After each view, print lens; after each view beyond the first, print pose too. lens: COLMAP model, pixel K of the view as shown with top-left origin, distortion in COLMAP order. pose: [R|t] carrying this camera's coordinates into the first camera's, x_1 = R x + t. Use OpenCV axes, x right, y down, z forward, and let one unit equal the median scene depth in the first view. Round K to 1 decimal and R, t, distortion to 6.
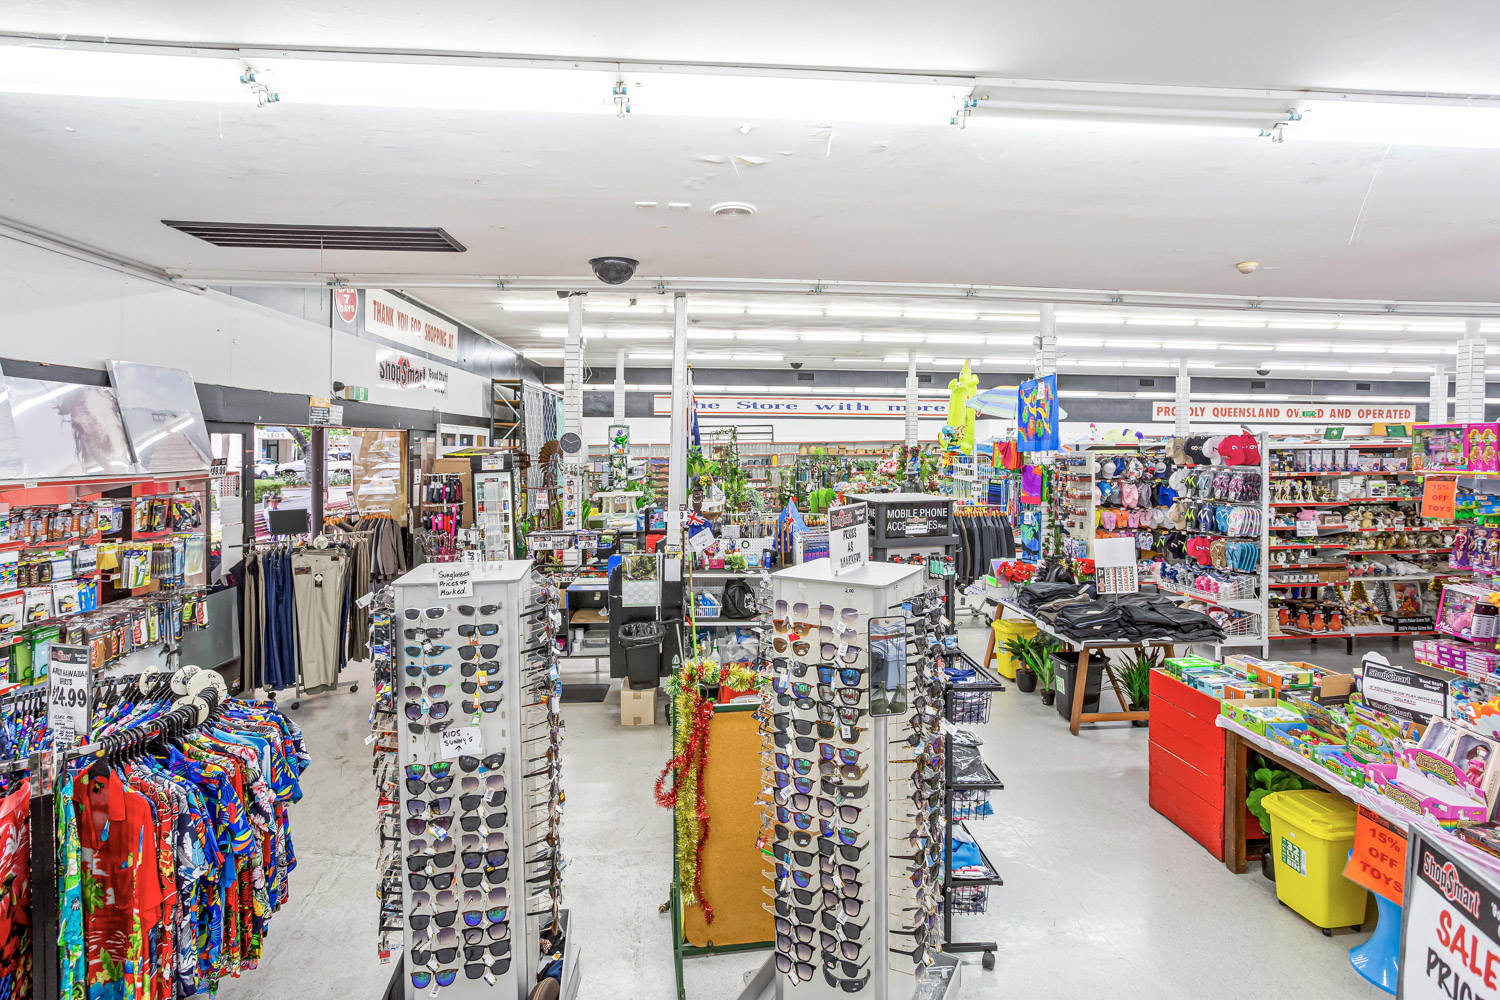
lens RADIAL K [[747.1, 0, 749.2], [0, 747.1, 456.5], [0, 0, 1]] dist [-0.039641, 0.000180]
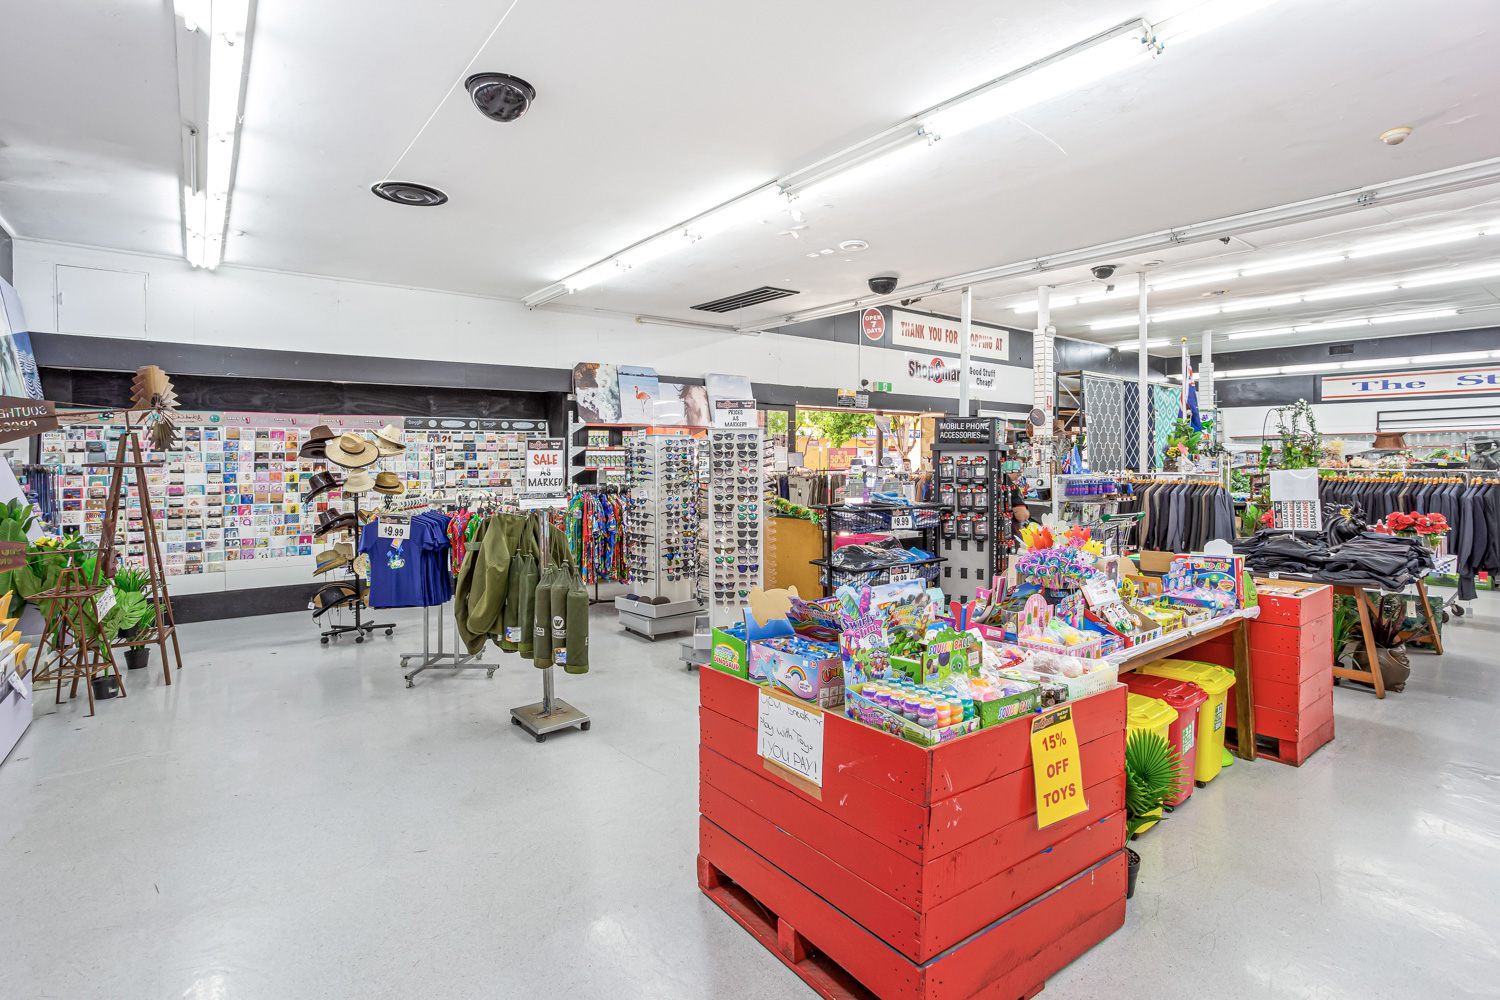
lens RADIAL K [[747.1, 0, 749.2], [0, 747.1, 456.5], [0, 0, 1]] dist [-0.039641, 0.000180]
pose [[0.545290, -0.001073, -0.838247, 0.877230], [-0.014494, 0.999838, -0.010708, 0.112326], [0.838122, 0.017988, 0.545186, -0.061214]]
